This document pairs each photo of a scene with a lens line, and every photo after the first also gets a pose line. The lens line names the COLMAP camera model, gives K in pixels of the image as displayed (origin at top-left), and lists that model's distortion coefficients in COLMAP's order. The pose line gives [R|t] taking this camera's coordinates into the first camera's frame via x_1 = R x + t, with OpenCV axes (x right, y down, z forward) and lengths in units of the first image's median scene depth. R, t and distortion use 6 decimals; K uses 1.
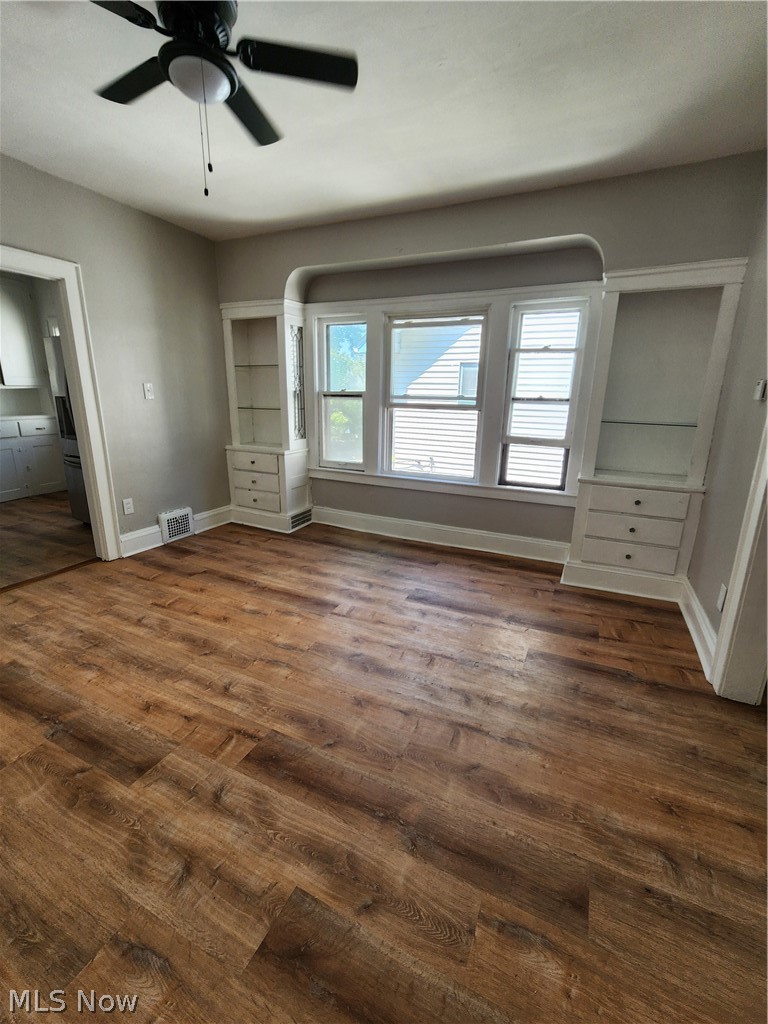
lens RADIAL K [[434.0, 0, 396.8], [0, 434.0, 504.2], [0, 0, 1]] dist [0.000310, 0.000347]
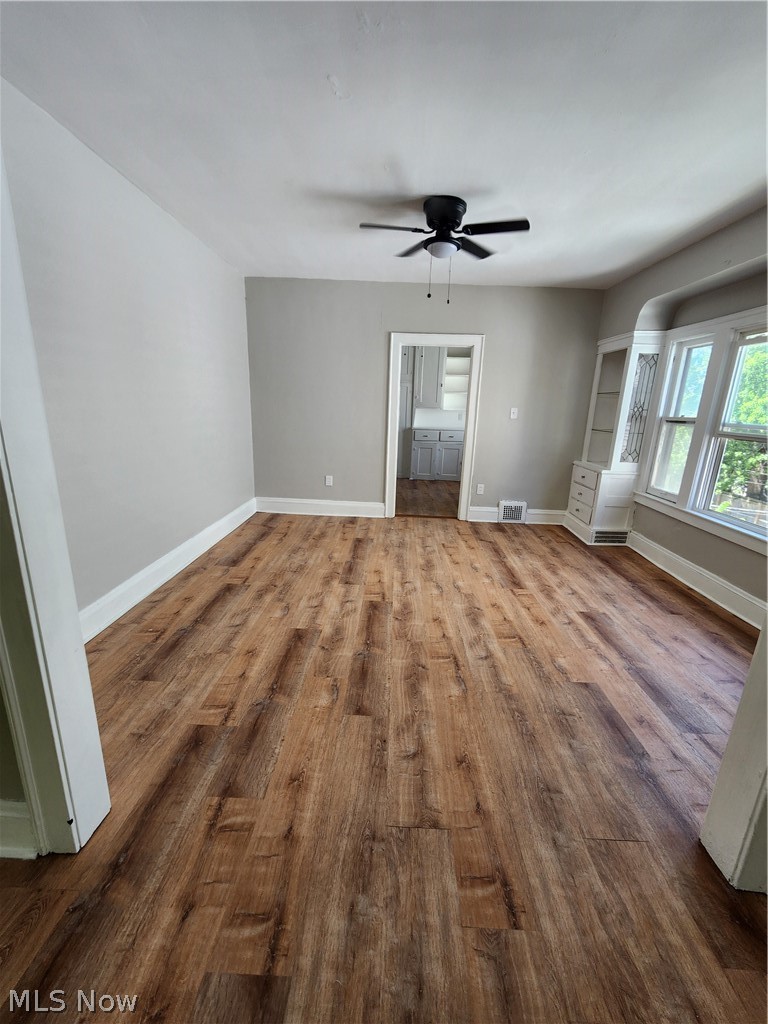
lens RADIAL K [[430.2, 0, 376.5], [0, 430.2, 508.3], [0, 0, 1]] dist [-0.000842, -0.000140]
pose [[0.382643, 0.211941, -0.899258, 0.779880], [-0.250720, 0.960628, 0.119722, -0.026373], [0.889227, 0.179652, 0.420715, 0.089876]]
